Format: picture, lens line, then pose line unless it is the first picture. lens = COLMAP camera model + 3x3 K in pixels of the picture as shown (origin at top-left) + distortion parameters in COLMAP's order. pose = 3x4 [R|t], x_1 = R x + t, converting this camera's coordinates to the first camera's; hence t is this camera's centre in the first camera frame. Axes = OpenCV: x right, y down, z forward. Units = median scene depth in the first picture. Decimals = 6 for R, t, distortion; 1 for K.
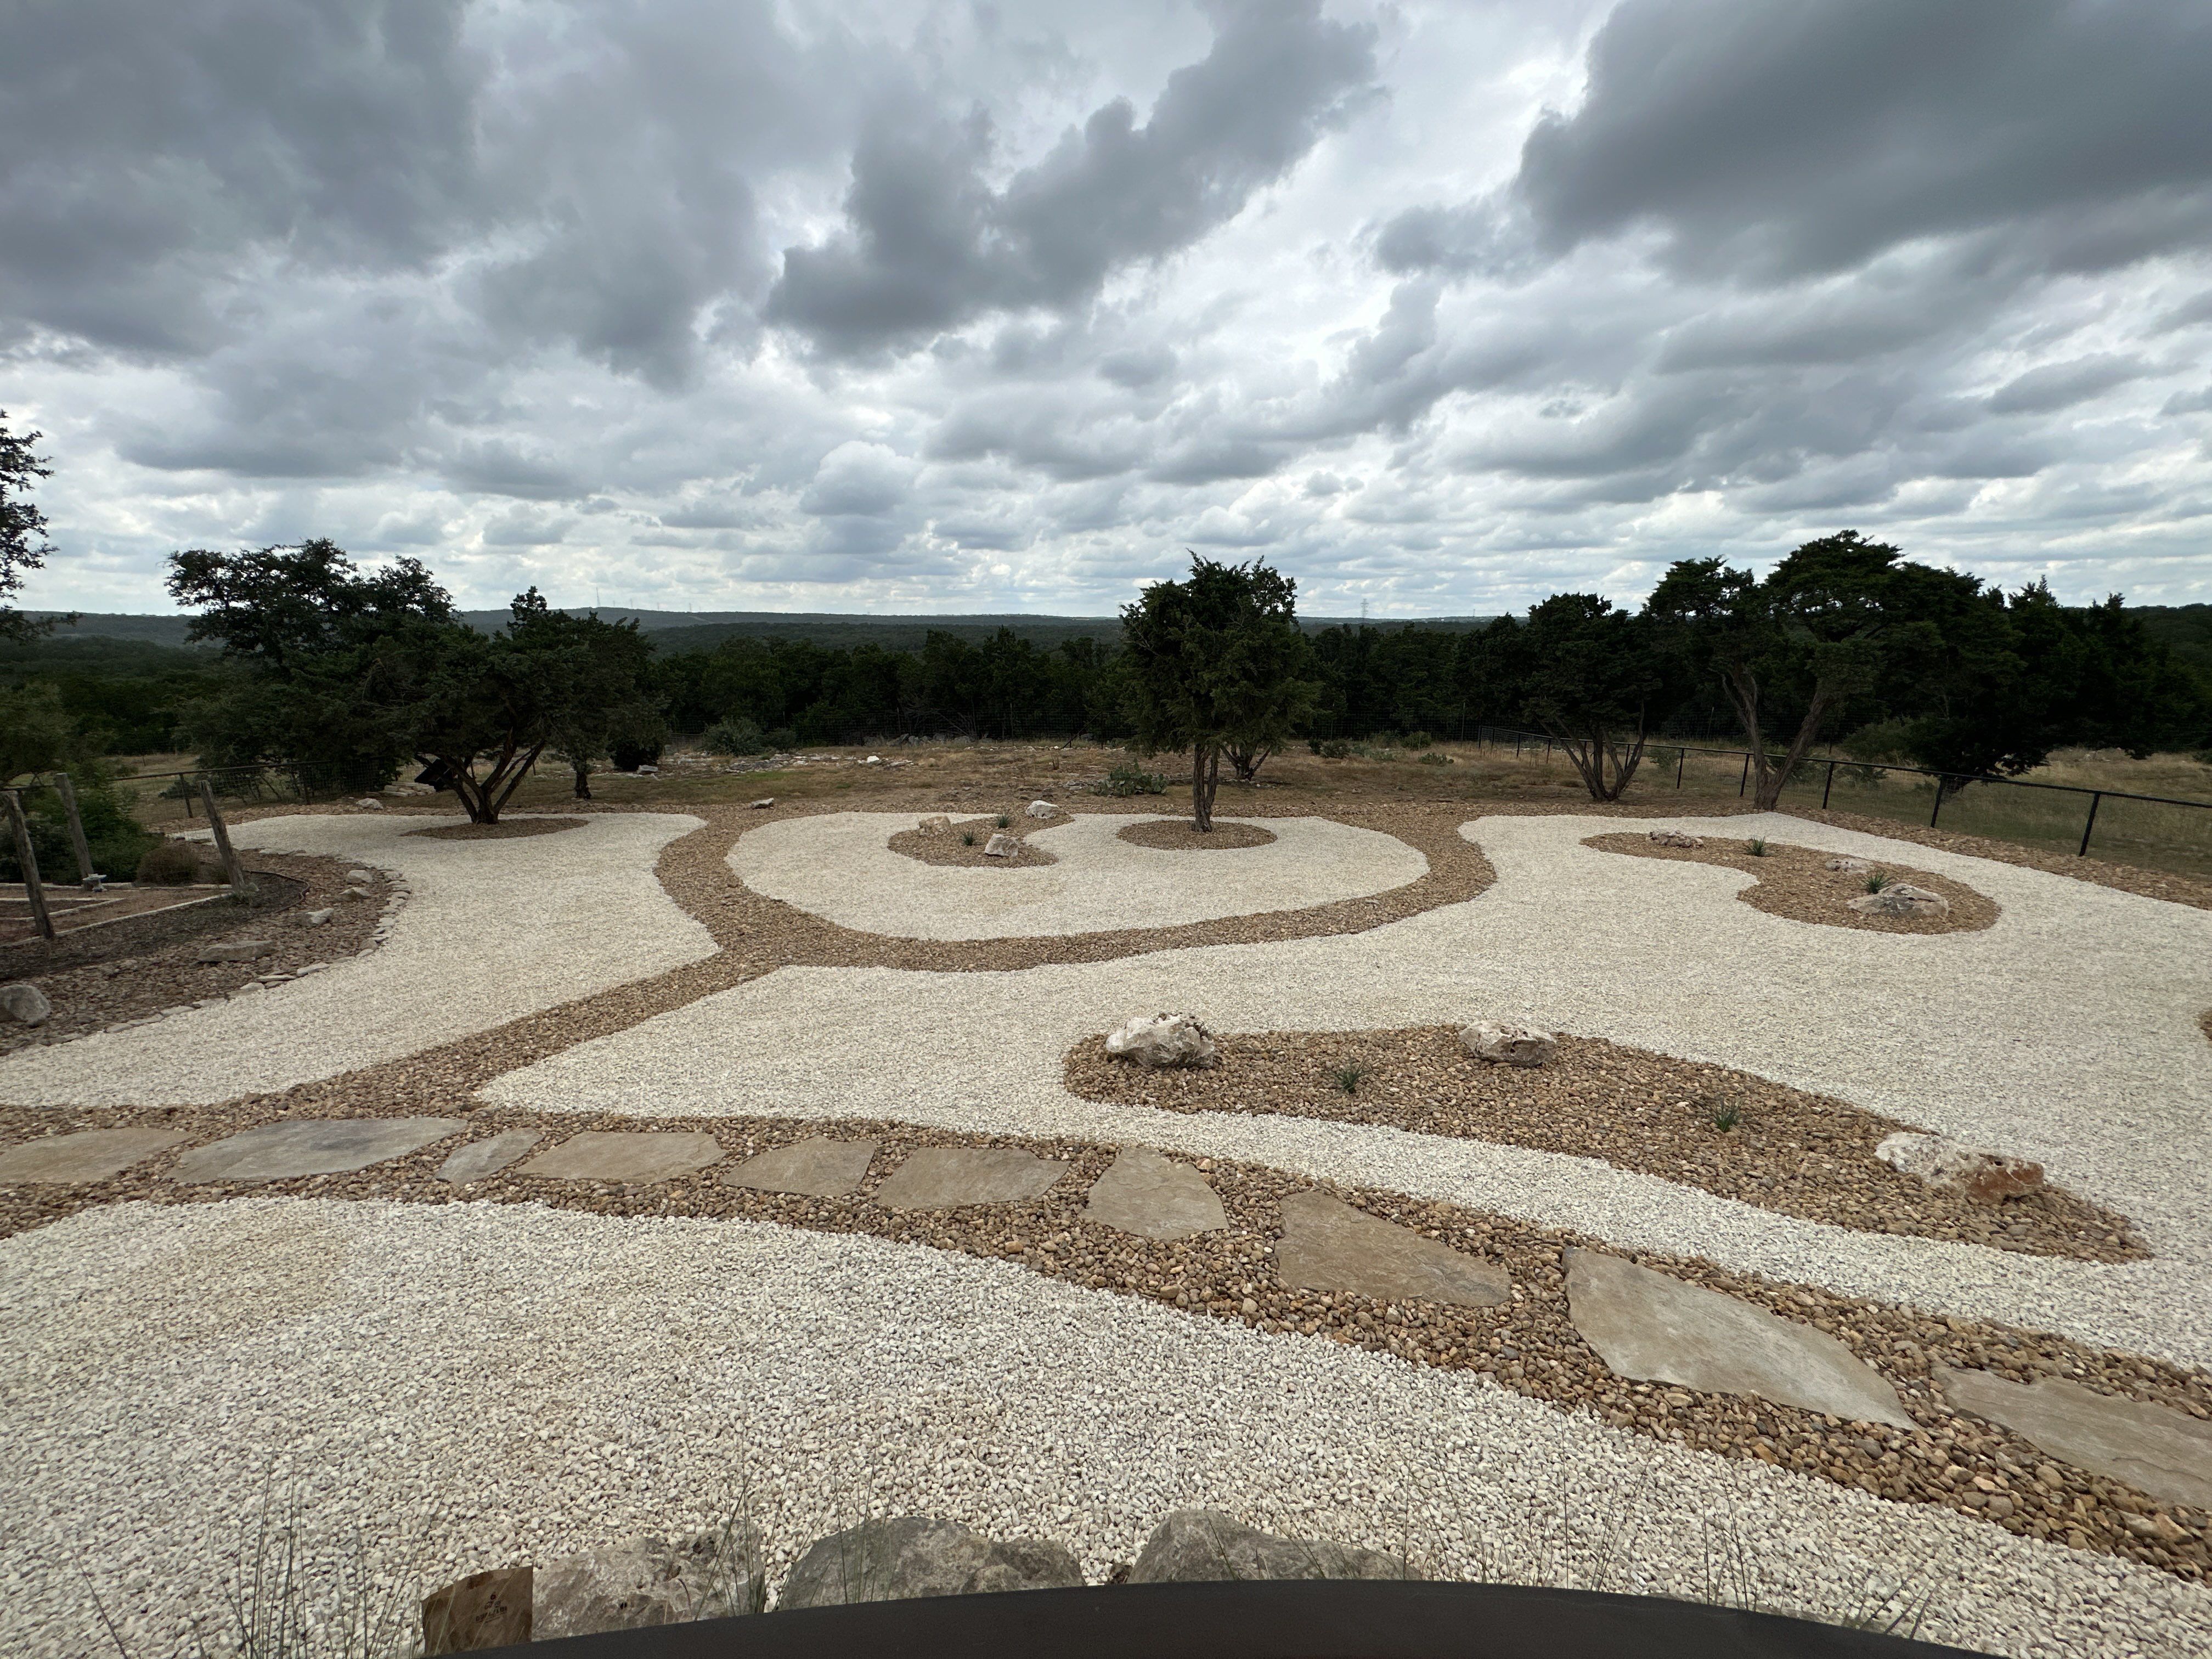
lens RADIAL K [[902.2, 0, 1104.4], [0, 902.2, 828.3], [0, 0, 1]] dist [0.001922, -0.000023]
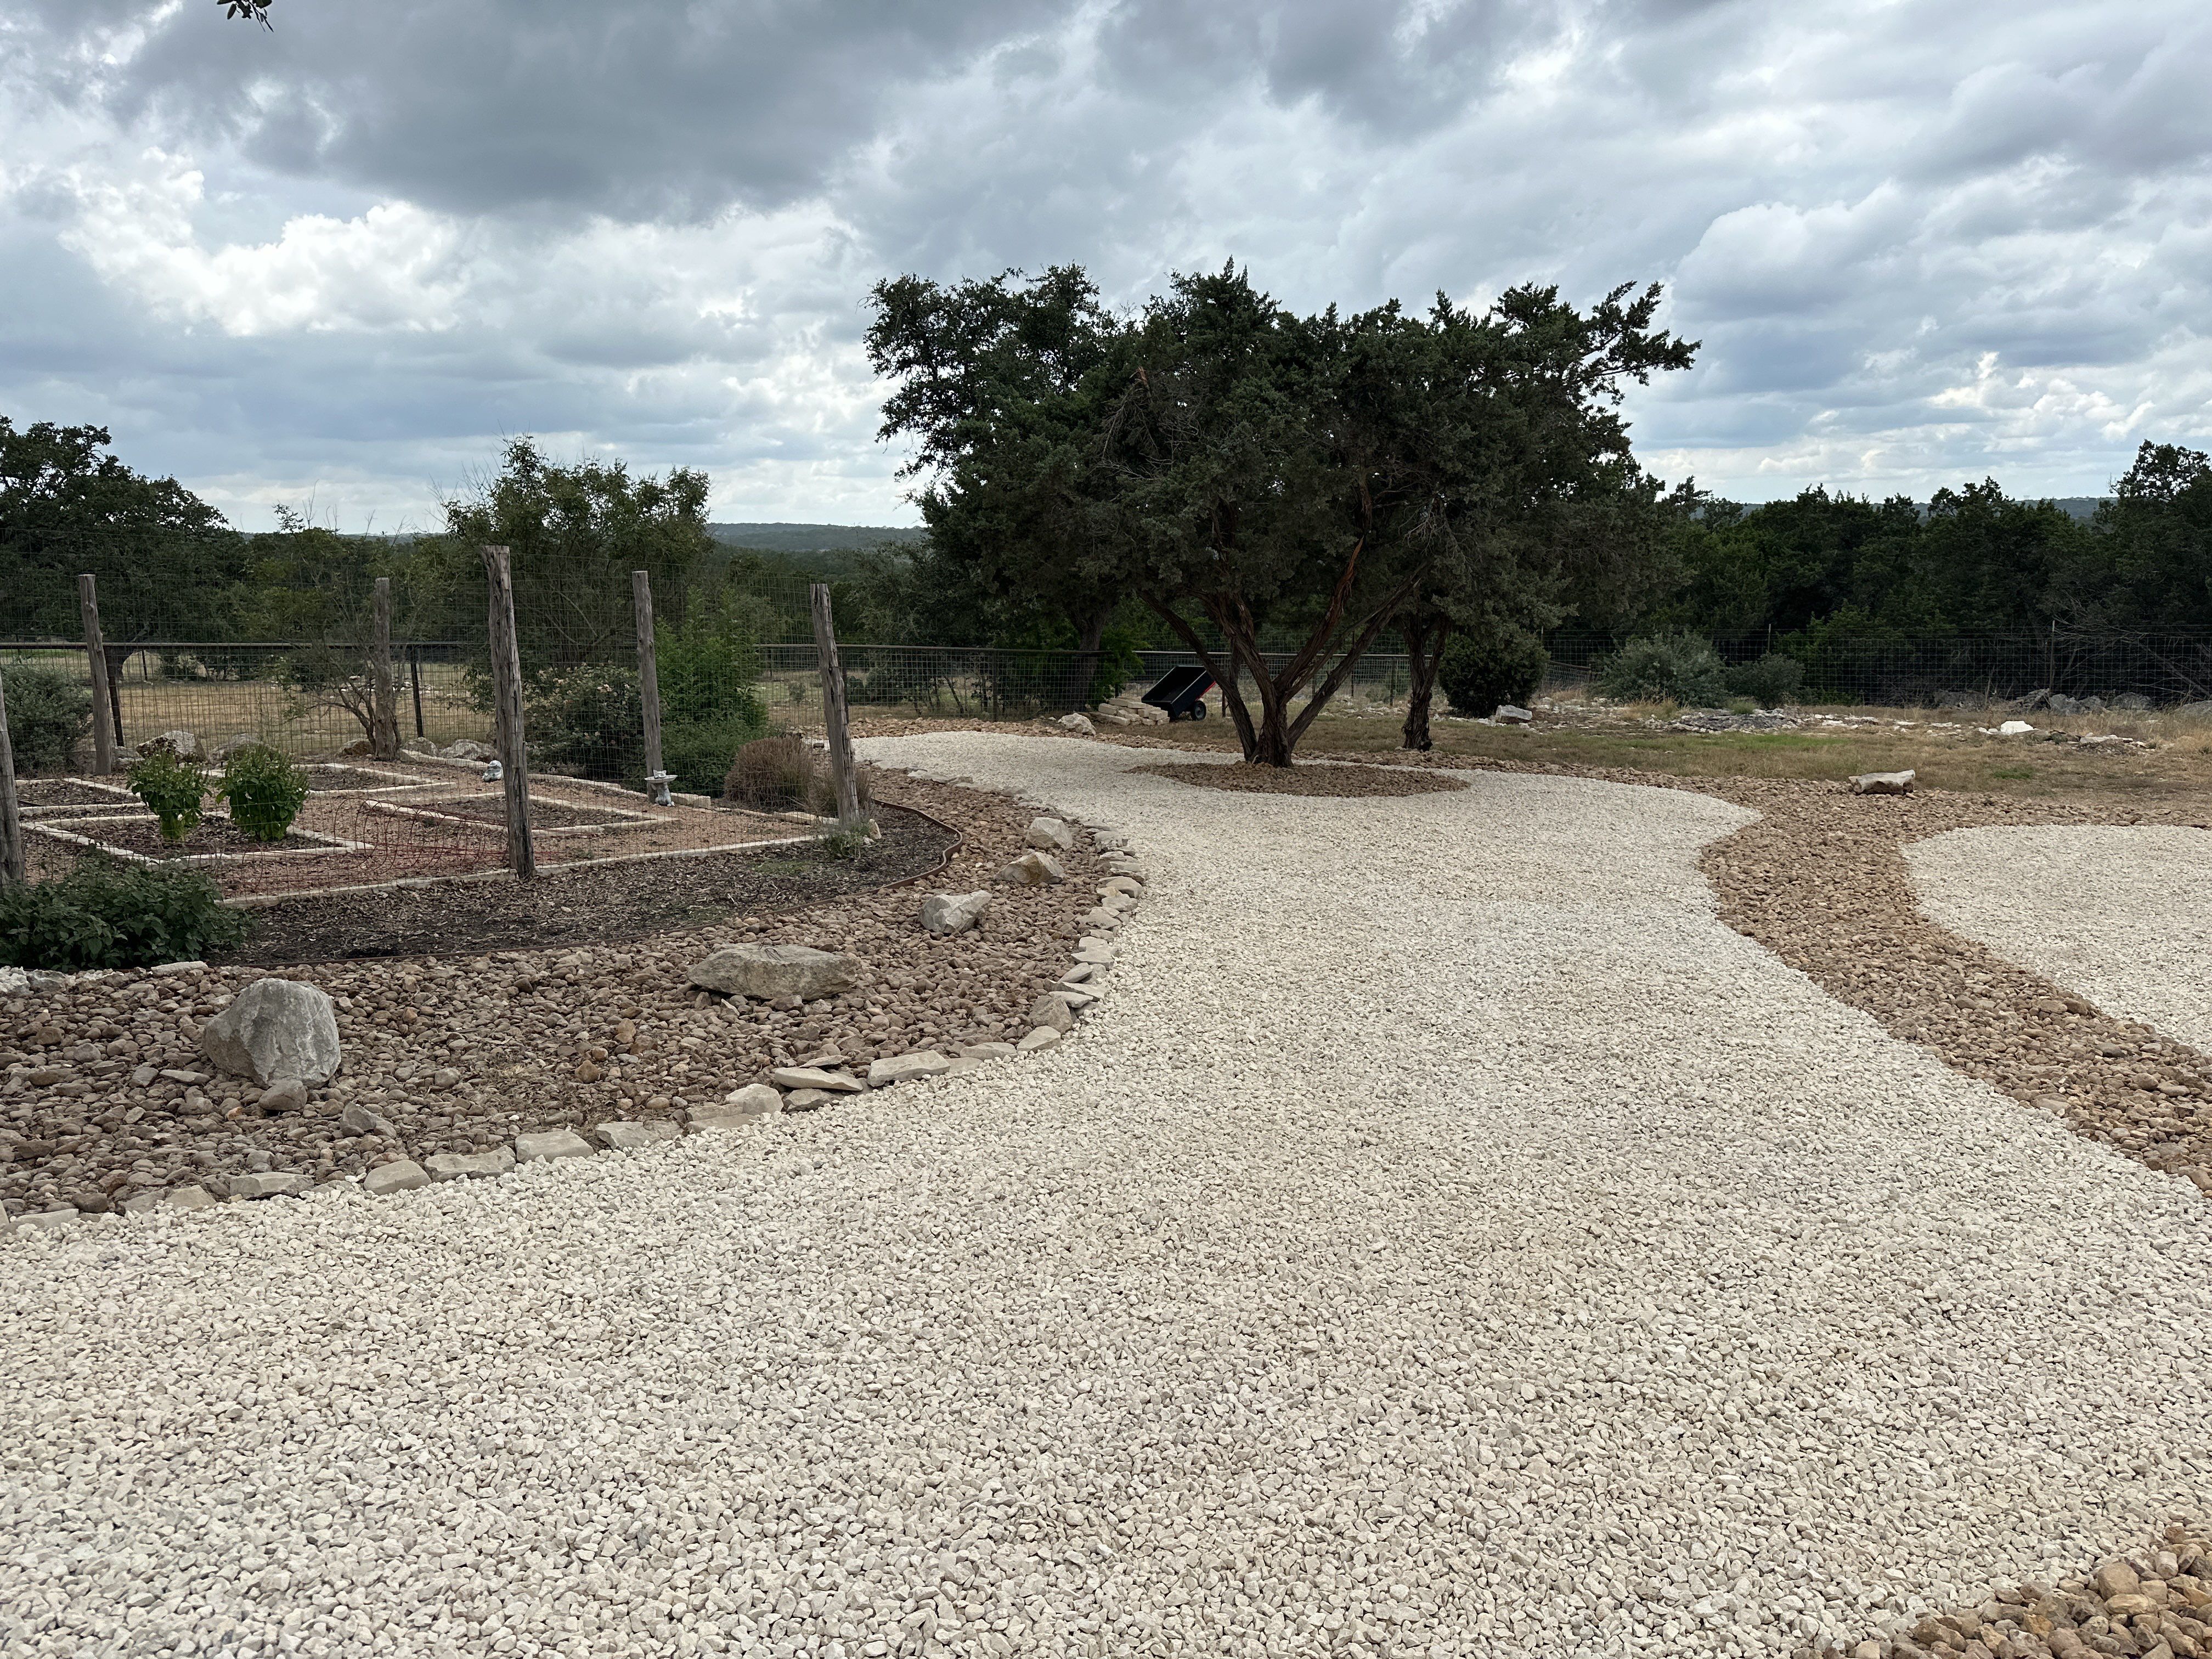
lens RADIAL K [[1541.9, 0, 1106.0], [0, 1541.9, 829.5], [0, 0, 1]] dist [-0.000207, -0.018205]
pose [[0.787840, 0.105489, -0.606779, -0.297965], [-0.126666, 0.991913, 0.007982, 0.035503], [0.602714, 0.070569, 0.794831, 0.359137]]
